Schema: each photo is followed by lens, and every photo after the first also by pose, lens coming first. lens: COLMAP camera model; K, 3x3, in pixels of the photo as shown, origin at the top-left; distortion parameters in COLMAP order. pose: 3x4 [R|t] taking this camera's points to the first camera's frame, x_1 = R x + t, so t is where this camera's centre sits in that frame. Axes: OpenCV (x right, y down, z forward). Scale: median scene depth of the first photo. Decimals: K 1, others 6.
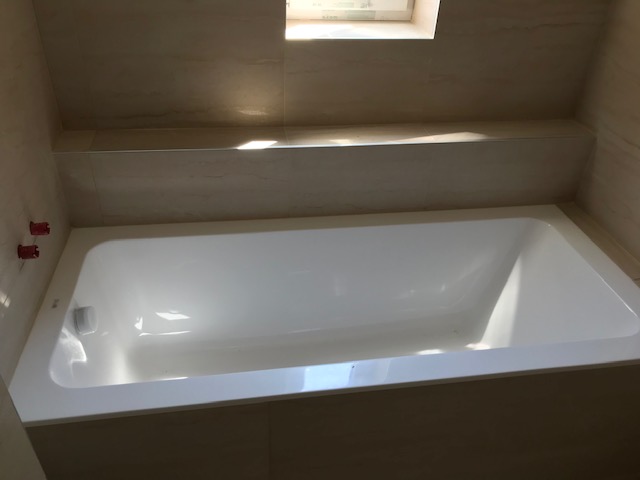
lens RADIAL K [[515.9, 0, 320.0], [0, 515.9, 240.0], [0, 0, 1]] dist [-0.000359, -0.000631]
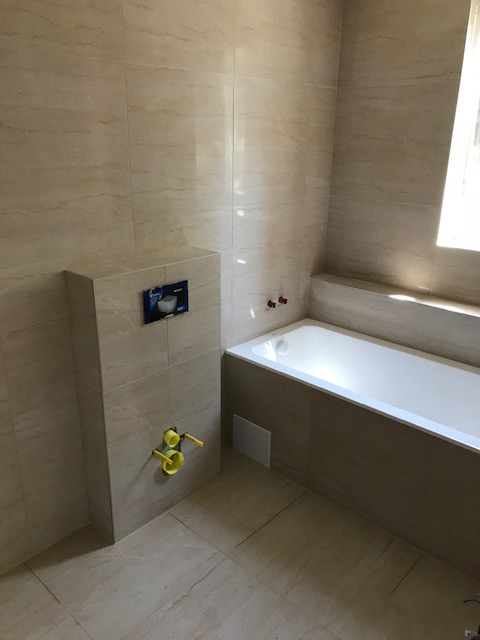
lens RADIAL K [[526.5, 0, 243.4], [0, 526.5, 316.7], [0, 0, 1]] dist [0.023847, -0.011262]
pose [[0.631057, 0.227485, -0.741632, 0.882628], [-0.436366, 0.894534, -0.096919, 0.281070], [0.641367, 0.384784, 0.663769, -0.502632]]
